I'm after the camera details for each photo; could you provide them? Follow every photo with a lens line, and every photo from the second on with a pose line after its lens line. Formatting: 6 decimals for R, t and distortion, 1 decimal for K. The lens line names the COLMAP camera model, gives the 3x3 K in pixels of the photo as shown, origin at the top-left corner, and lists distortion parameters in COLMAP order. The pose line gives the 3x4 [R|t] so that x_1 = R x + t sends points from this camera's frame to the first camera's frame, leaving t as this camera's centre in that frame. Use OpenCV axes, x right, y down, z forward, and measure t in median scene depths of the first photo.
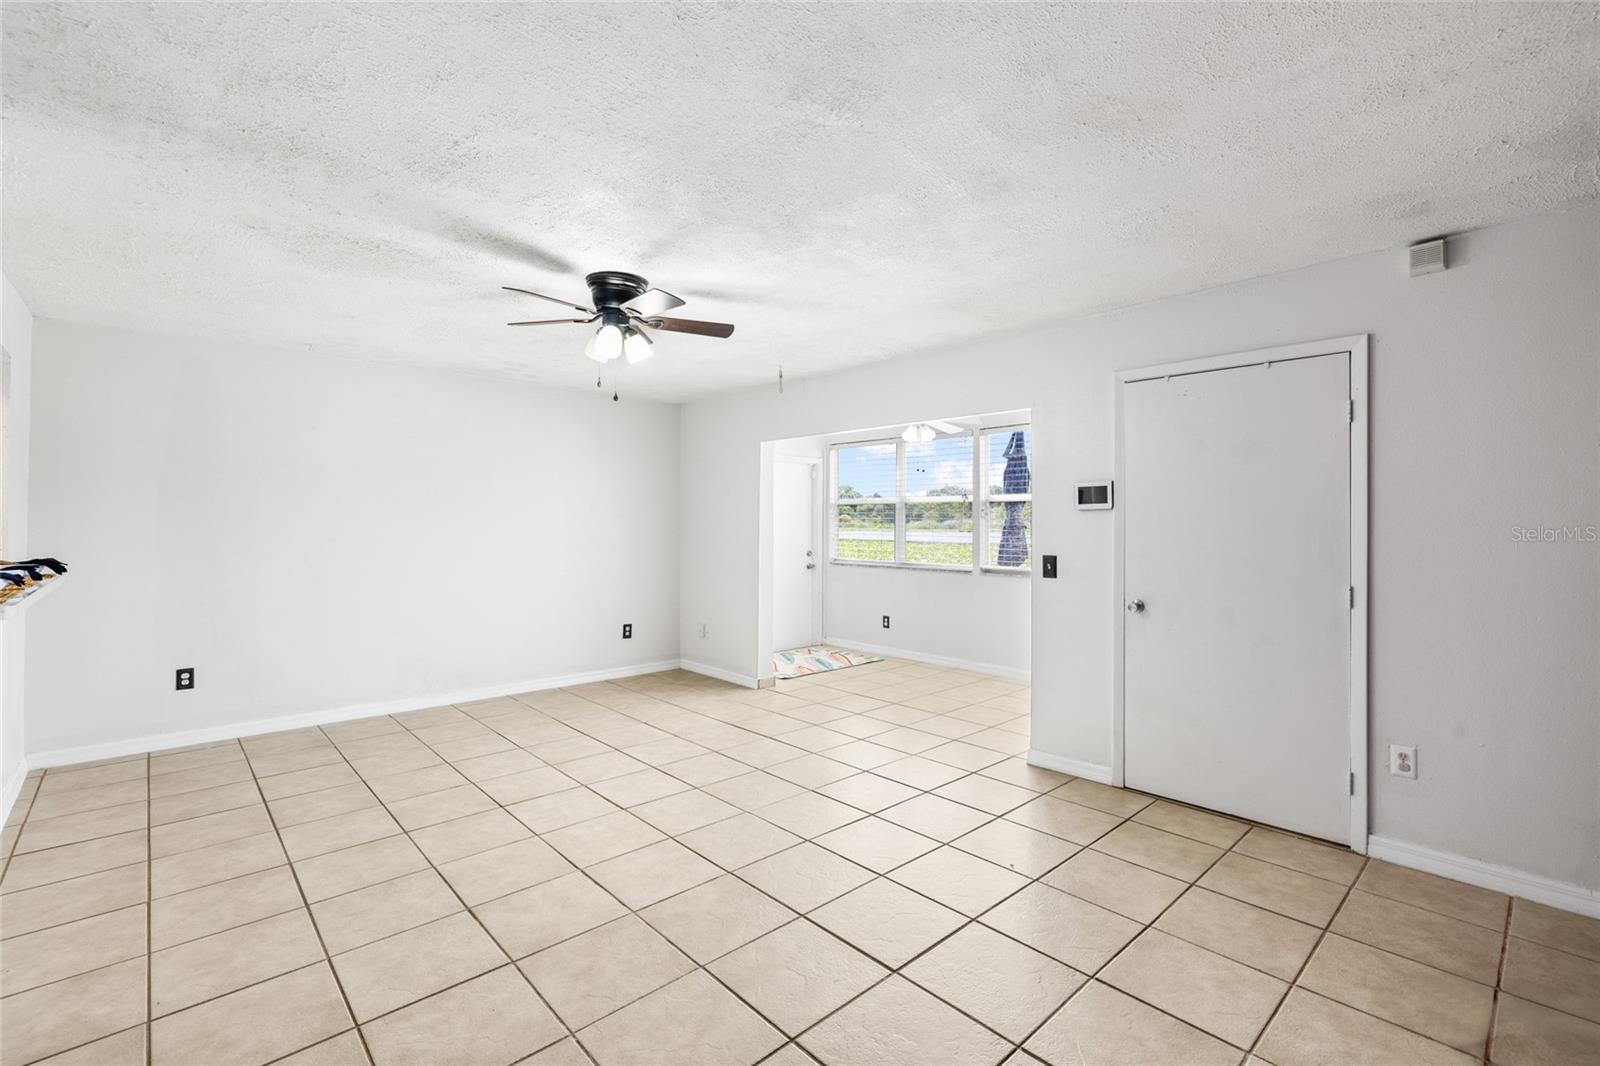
lens RADIAL K [[709.7, 0, 803.6], [0, 709.7, 522.8], [0, 0, 1]] dist [-0.006565, 0.001092]
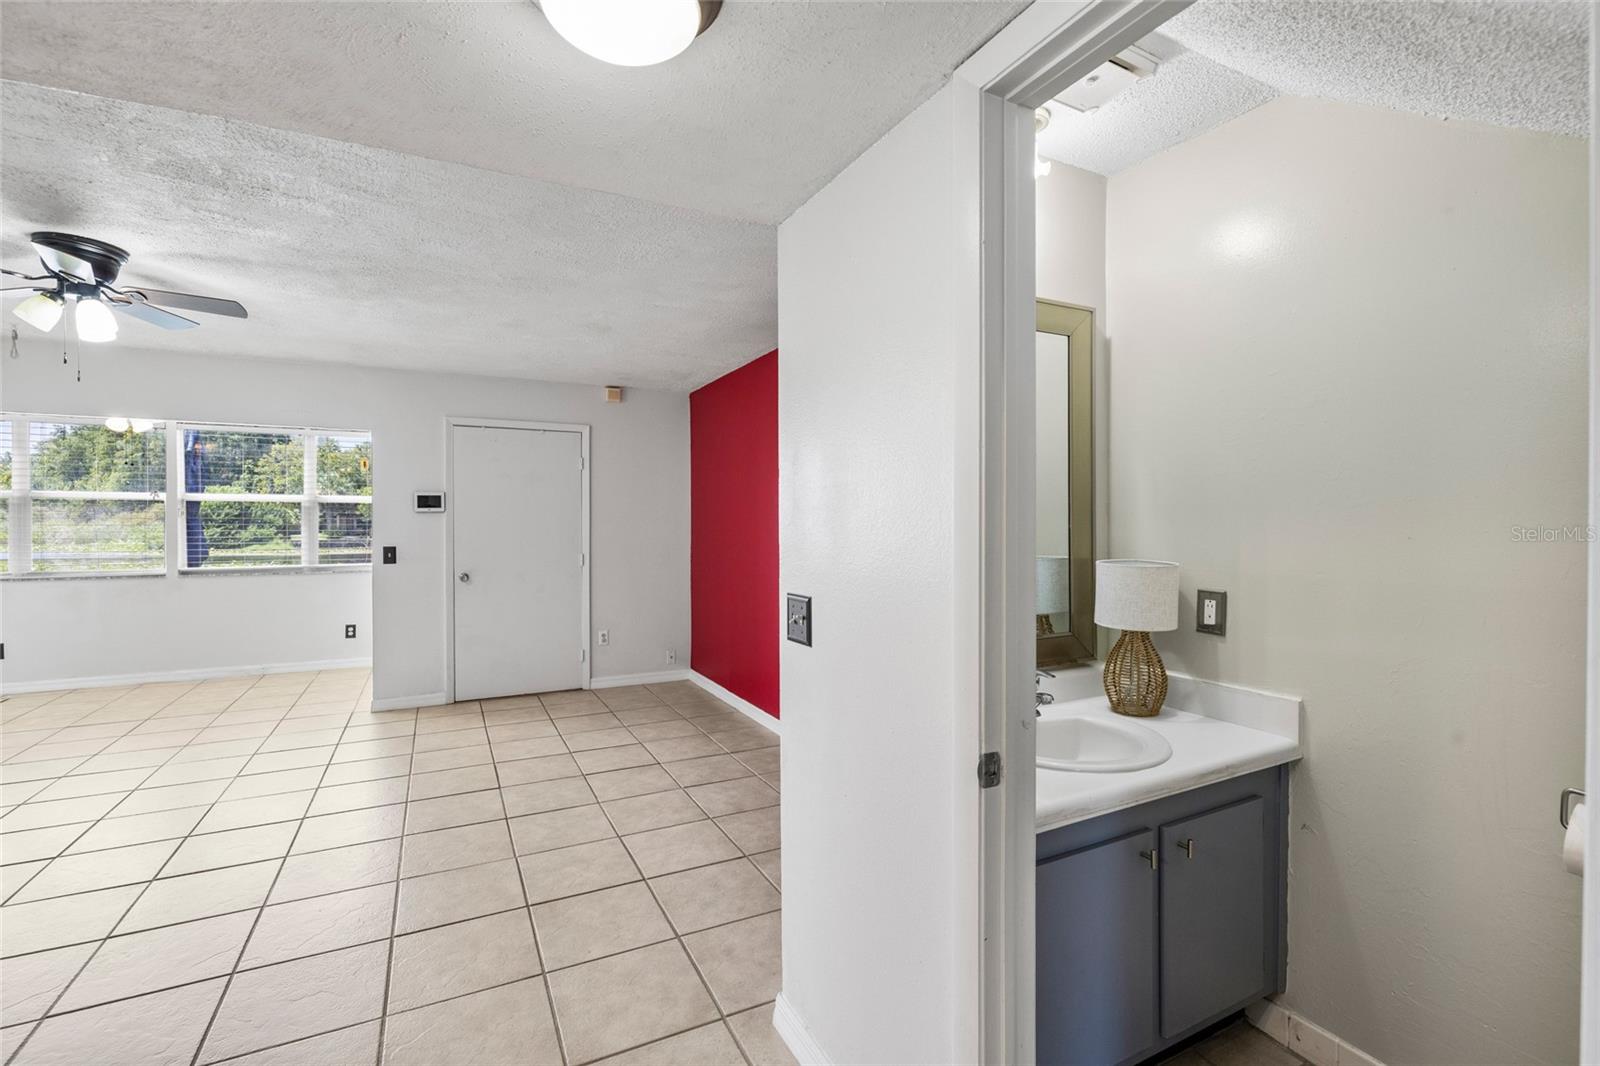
lens RADIAL K [[709.7, 0, 799.8], [0, 709.7, 532.6], [0, 0, 1]] dist [-0.006565, 0.001092]
pose [[0.272279, -0.013842, 0.962119, -0.849236], [0.001814, 0.999902, 0.013872, 0.004472], [-0.962217, -0.002032, 0.272277, -0.093633]]
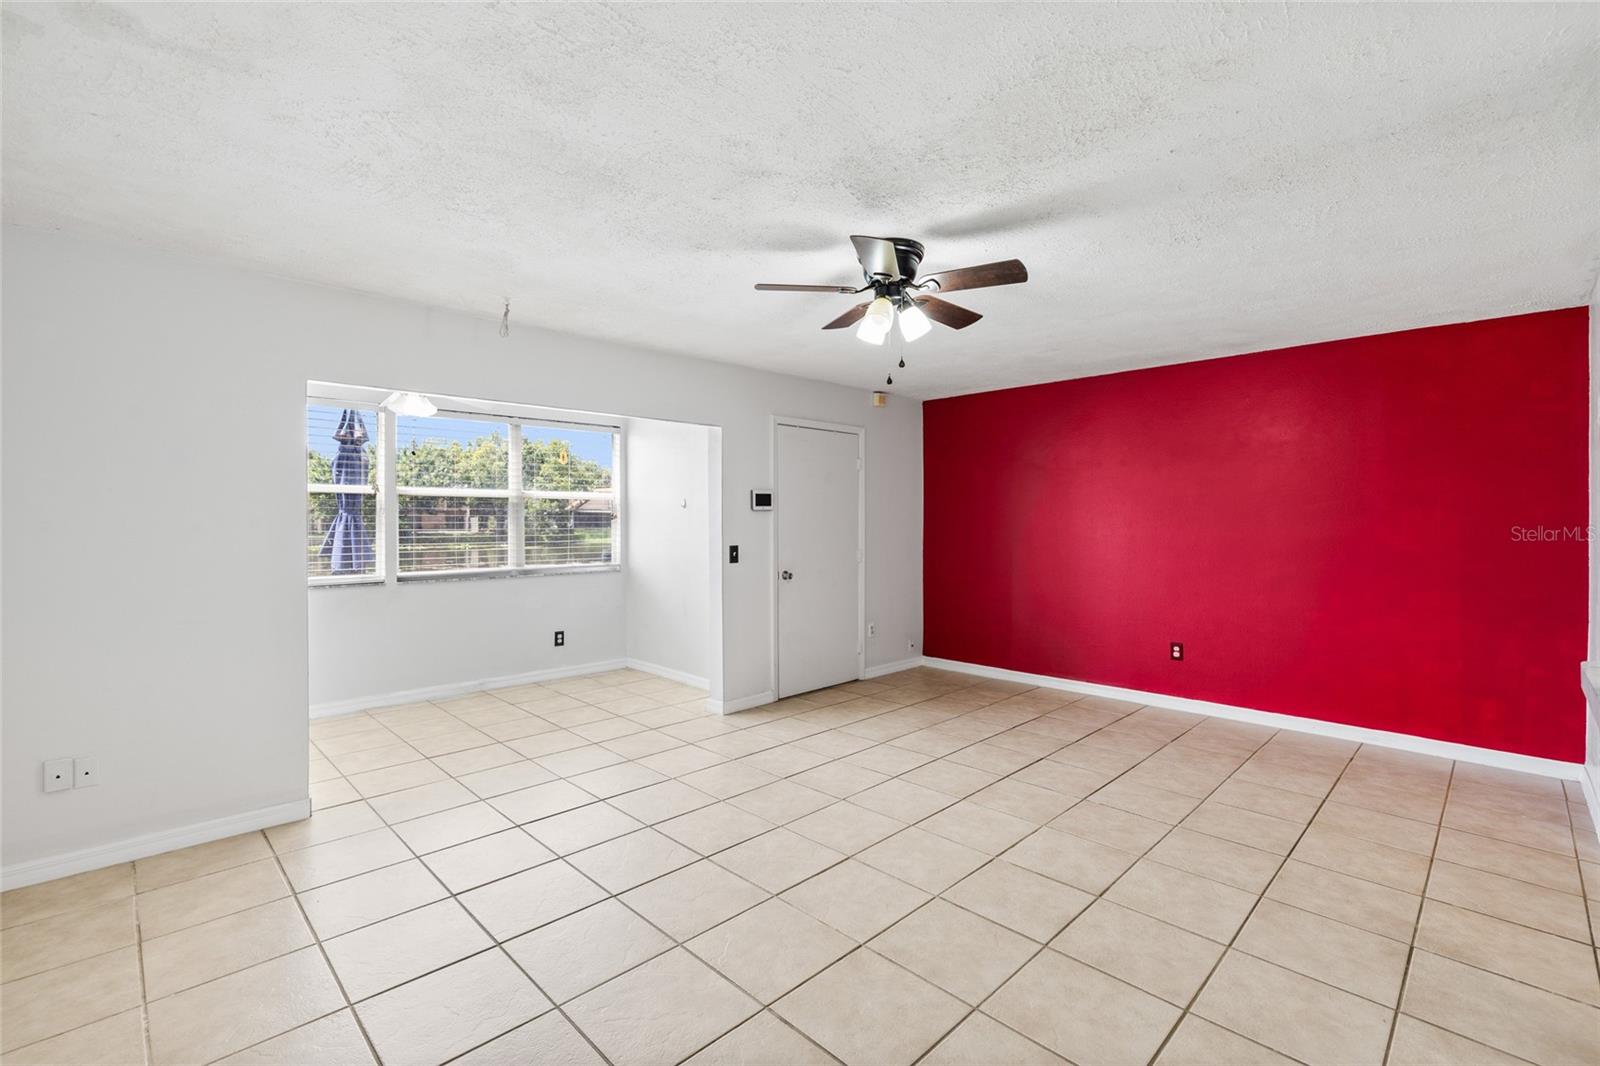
lens RADIAL K [[709.7, 0, 792.7], [0, 709.7, 522.4], [0, 0, 1]] dist [-0.006565, 0.001092]
pose [[-0.027516, -0.007371, 0.999594, -1.143504], [0.003694, 0.999965, 0.007475, -0.005696], [-0.999615, 0.003898, -0.027487, 1.132234]]
